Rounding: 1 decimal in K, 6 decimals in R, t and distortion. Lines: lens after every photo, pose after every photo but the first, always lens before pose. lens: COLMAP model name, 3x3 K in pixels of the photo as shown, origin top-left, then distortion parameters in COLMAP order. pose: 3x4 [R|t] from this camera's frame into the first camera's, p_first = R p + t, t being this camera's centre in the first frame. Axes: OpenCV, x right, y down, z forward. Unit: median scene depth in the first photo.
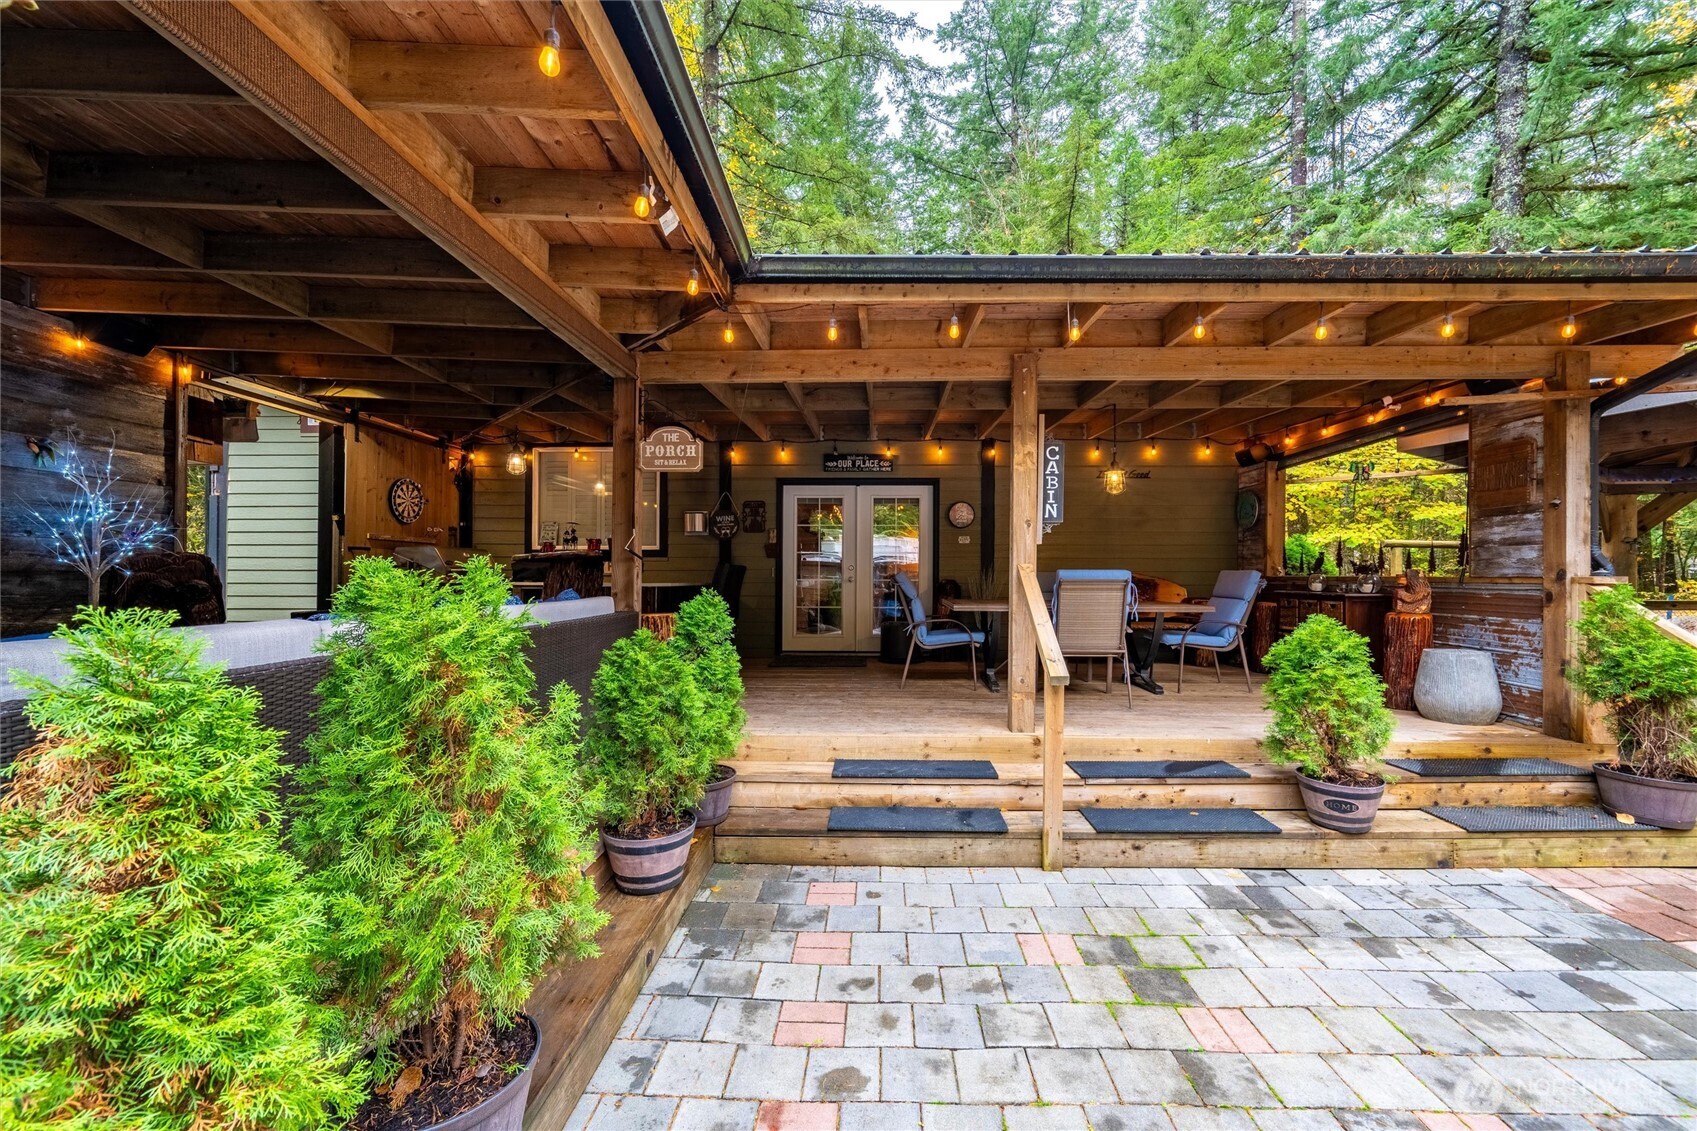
lens RADIAL K [[674.7, 0, 844.5], [0, 674.7, 571.9], [0, 0, 1]] dist [0.000448, 0.000106]
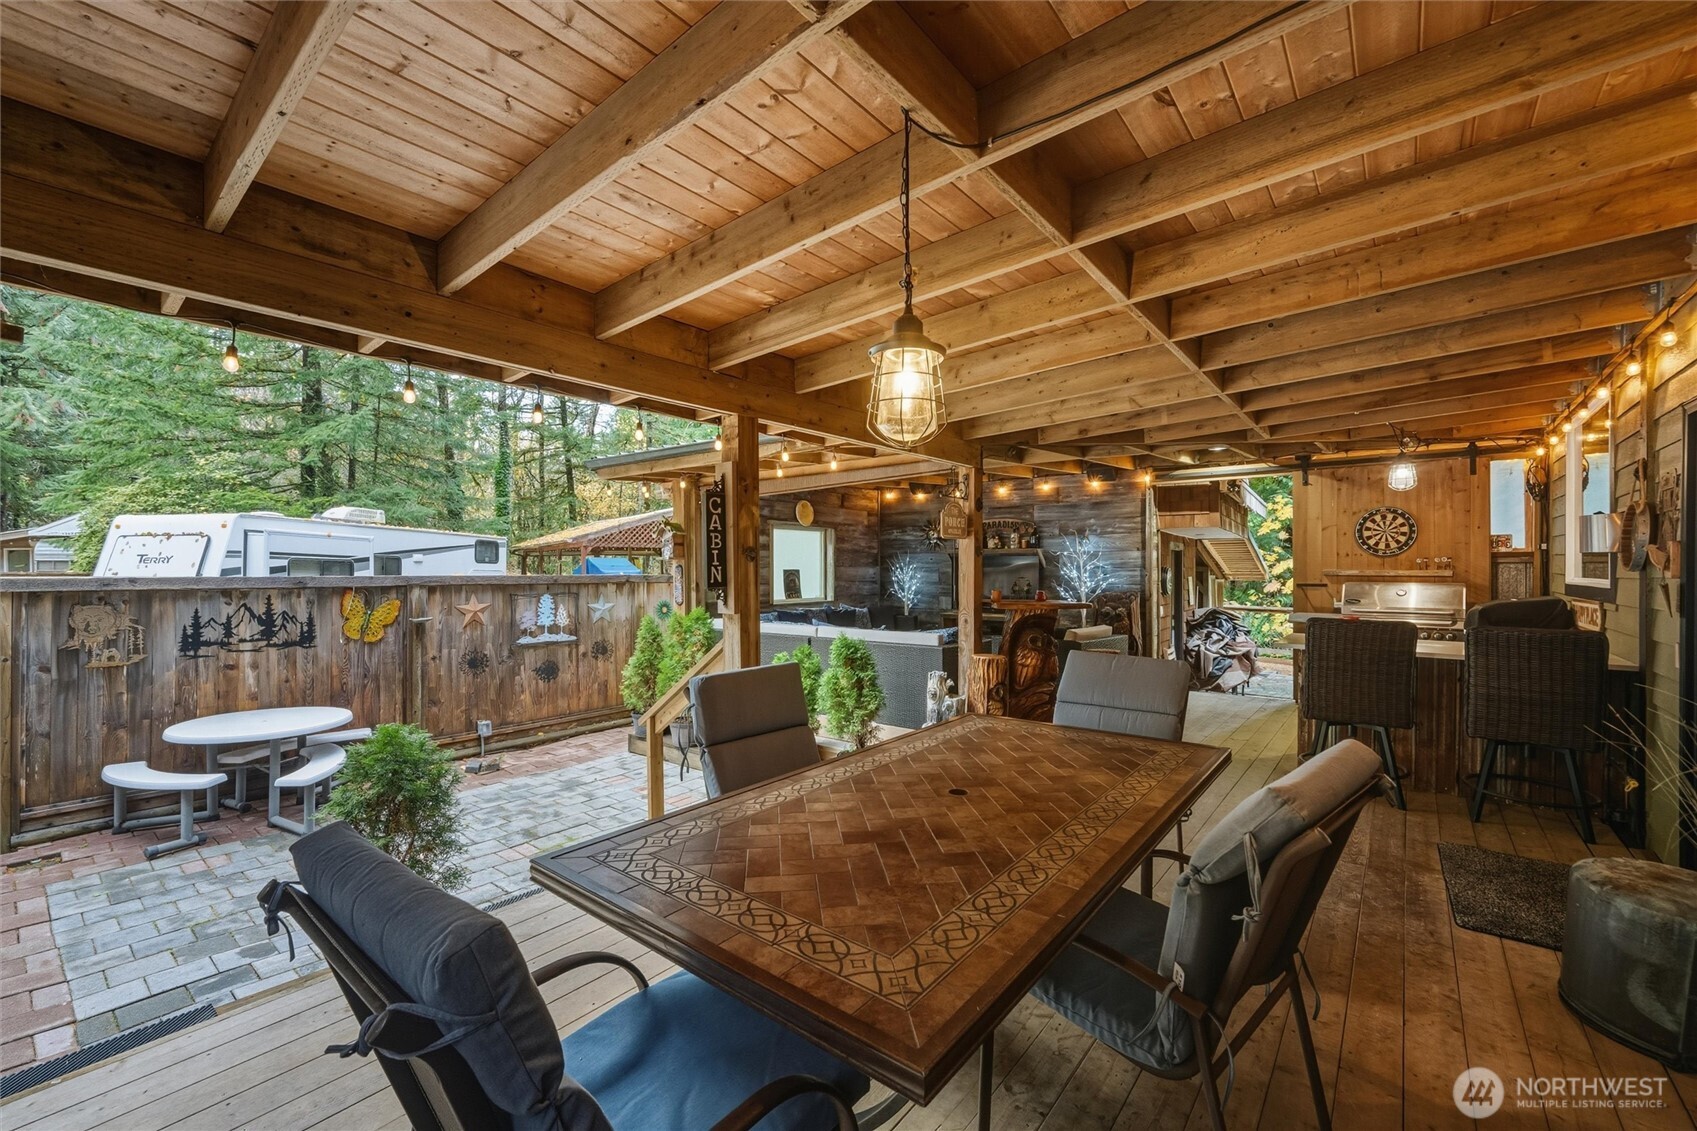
lens RADIAL K [[674.7, 0, 863.2], [0, 674.7, 568.3], [0, 0, 1]] dist [0.000448, 0.000106]
pose [[-0.588213, 0.000604, -0.808706, 0.804435], [0.002910, 0.999995, -0.001370, -0.089514], [0.808701, -0.003160, -0.588212, 1.533824]]
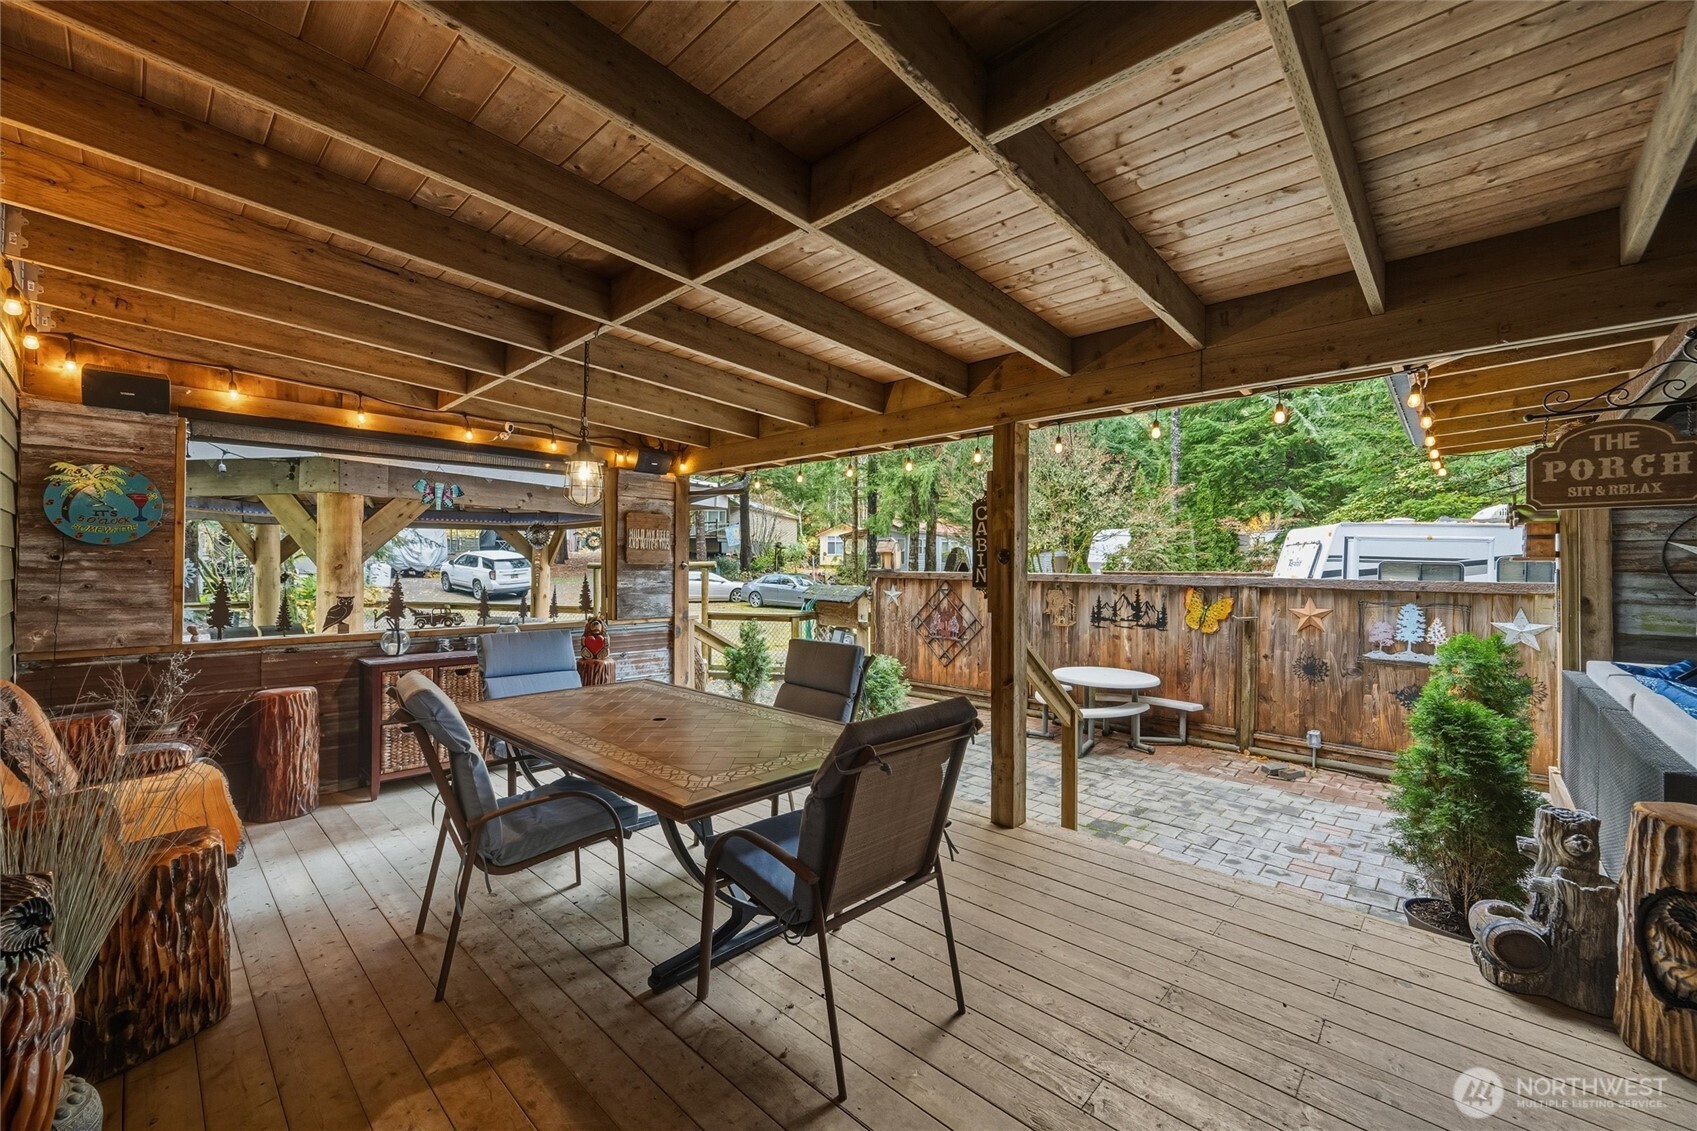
lens RADIAL K [[674.7, 0, 858.1], [0, 674.7, 561.8], [0, 0, 1]] dist [0.000448, 0.000106]
pose [[-0.771883, -0.003589, 0.635754, -0.140752], [-0.011320, 0.999903, -0.008100, -0.092219], [-0.635664, -0.013449, -0.771849, 1.706028]]
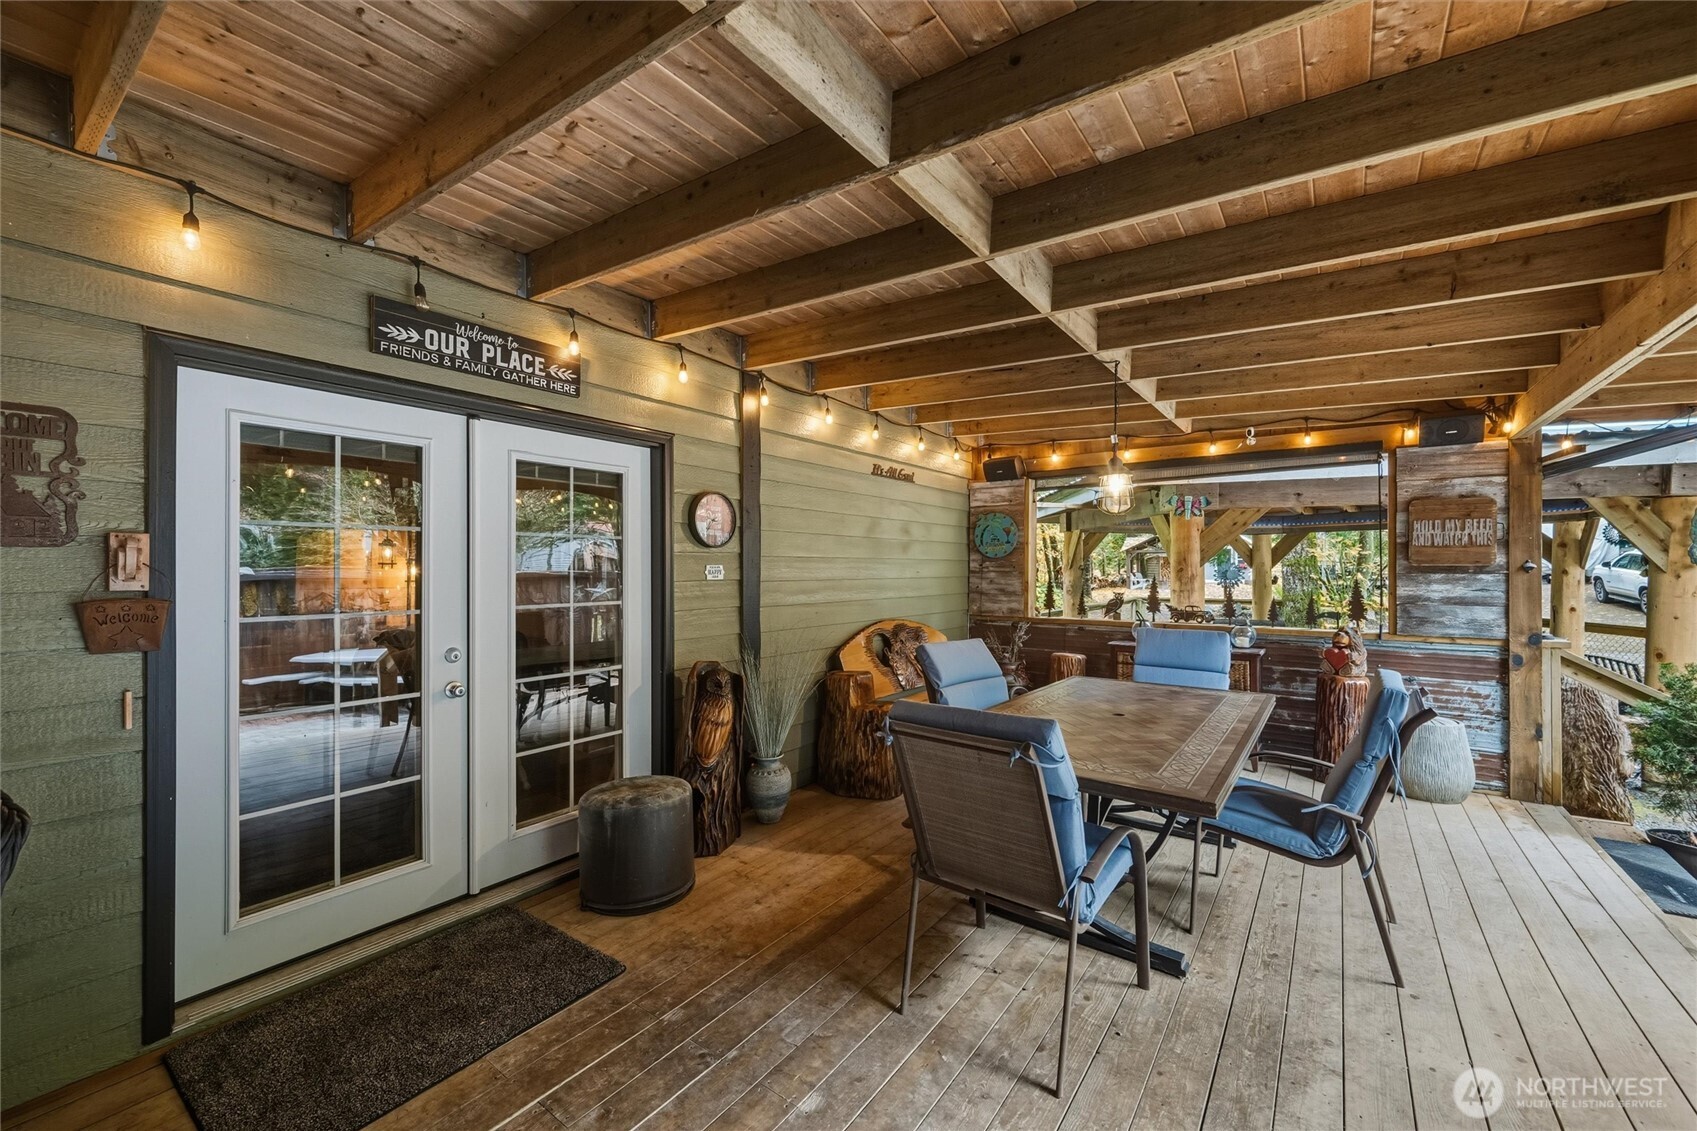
lens RADIAL K [[674.7, 0, 843.9], [0, 674.7, 562.1], [0, 0, 1]] dist [0.000448, 0.000106]
pose [[0.549616, 0.002789, 0.835413, -0.302080], [-0.000736, 0.999996, -0.002854, -0.095175], [-0.835417, 0.000954, 0.549616, 1.175640]]
